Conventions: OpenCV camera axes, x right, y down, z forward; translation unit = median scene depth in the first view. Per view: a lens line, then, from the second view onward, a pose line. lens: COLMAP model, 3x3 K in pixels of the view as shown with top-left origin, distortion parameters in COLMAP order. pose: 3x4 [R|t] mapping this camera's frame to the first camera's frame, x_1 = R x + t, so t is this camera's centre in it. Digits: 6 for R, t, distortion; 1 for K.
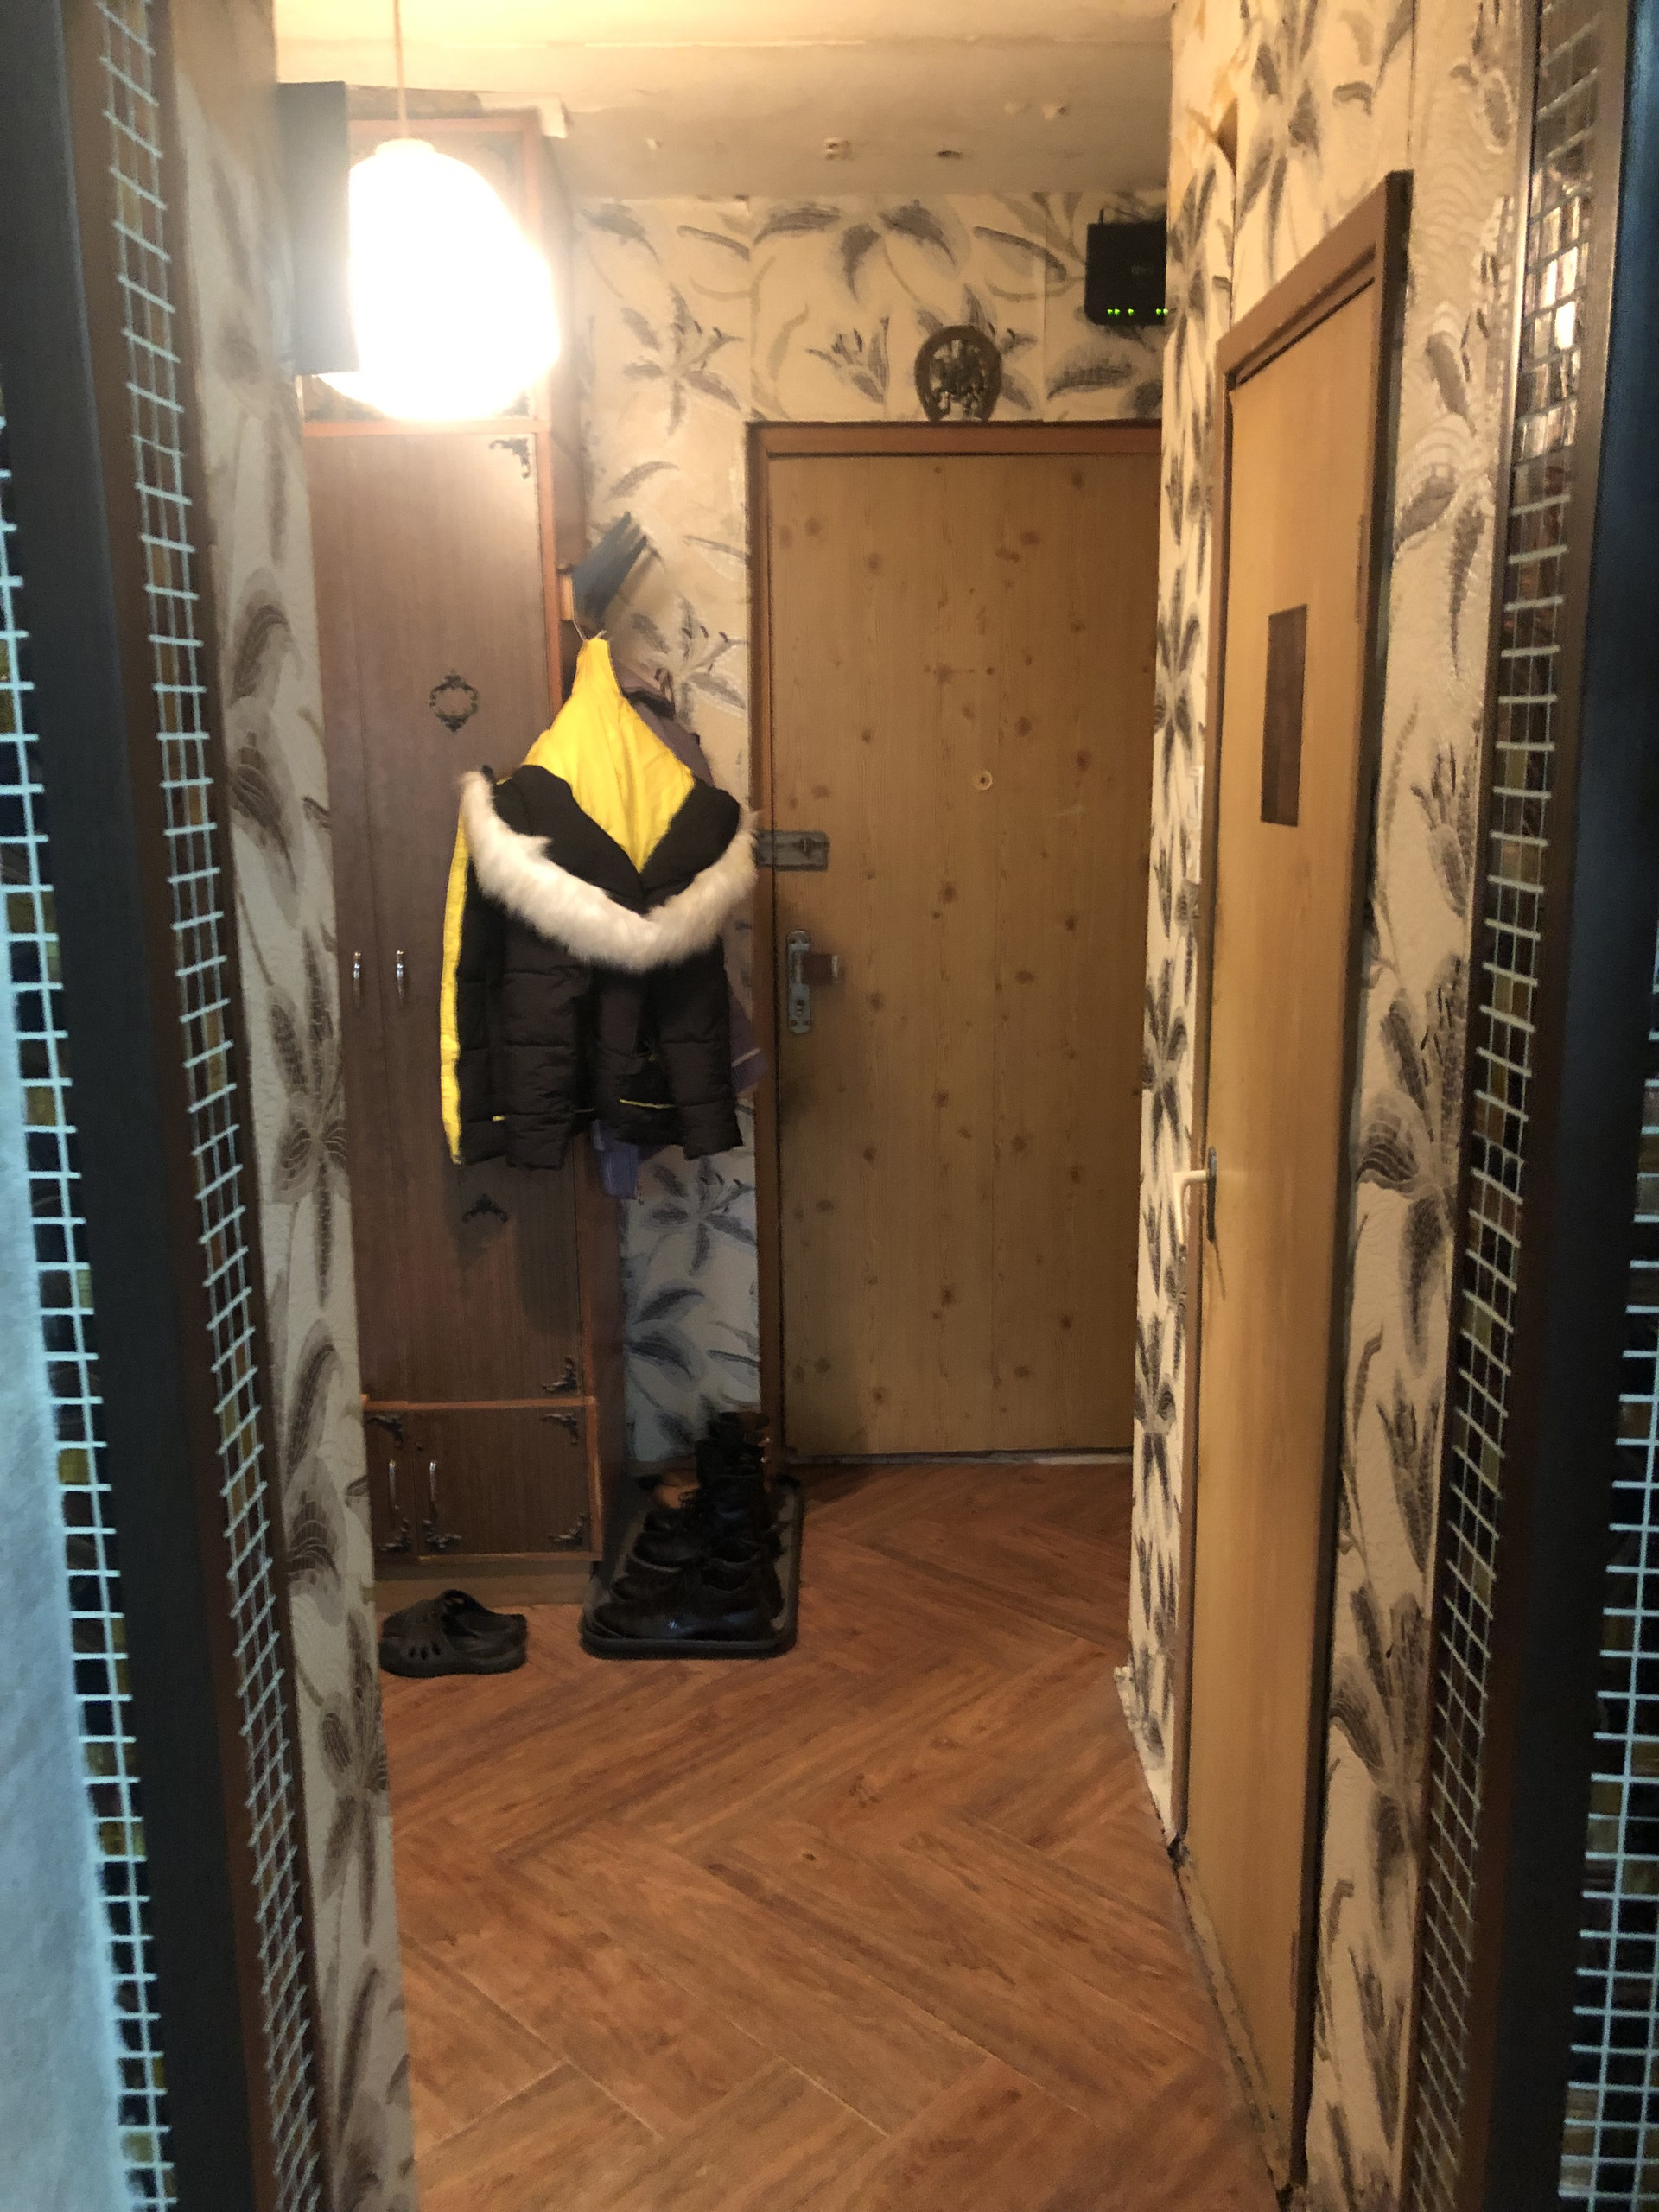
lens RADIAL K [[1825.8, 0, 832.3], [0, 1825.8, 1107.0], [0, 0, 1]] dist [0.048237, -0.040746]
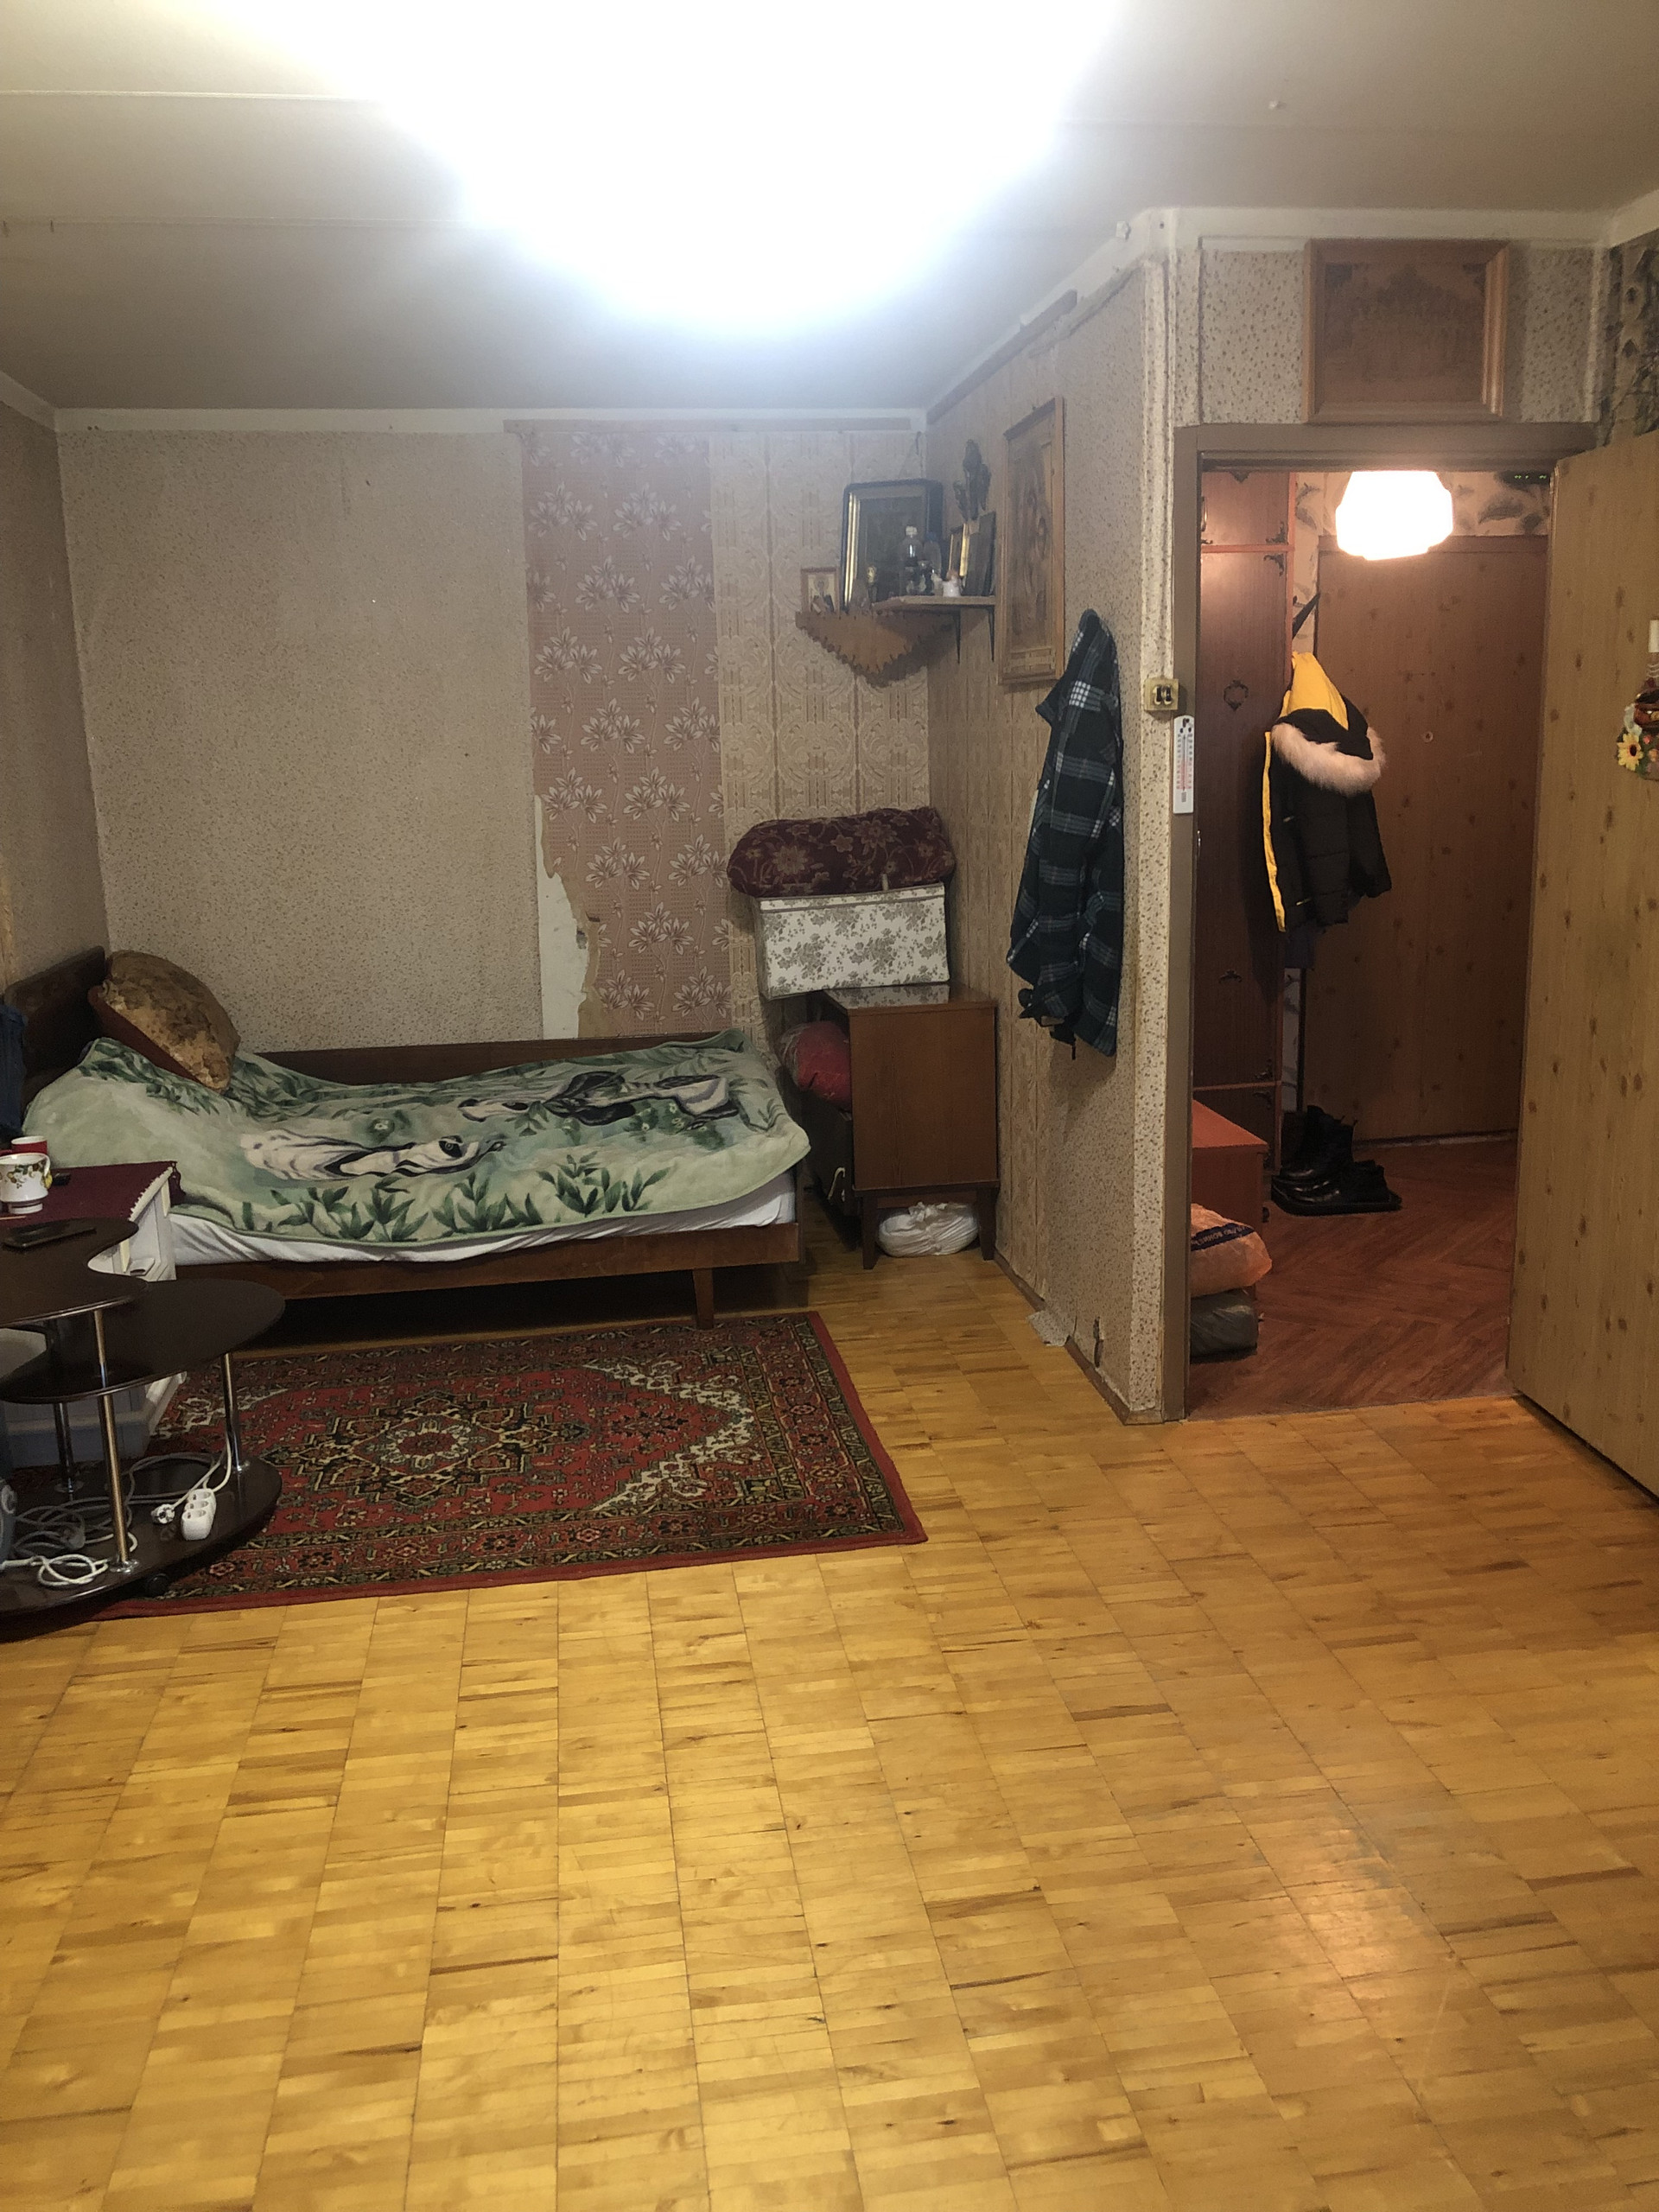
lens RADIAL K [[1825.8, 0, 832.8], [0, 1825.8, 1113.1], [0, 0, 1]] dist [0.048237, -0.040746]
pose [[0.989228, -0.046661, 0.138744, -0.955965], [0.047406, 0.998874, -0.002068, 0.202393], [-0.138491, 0.008623, 0.990326, -0.846971]]
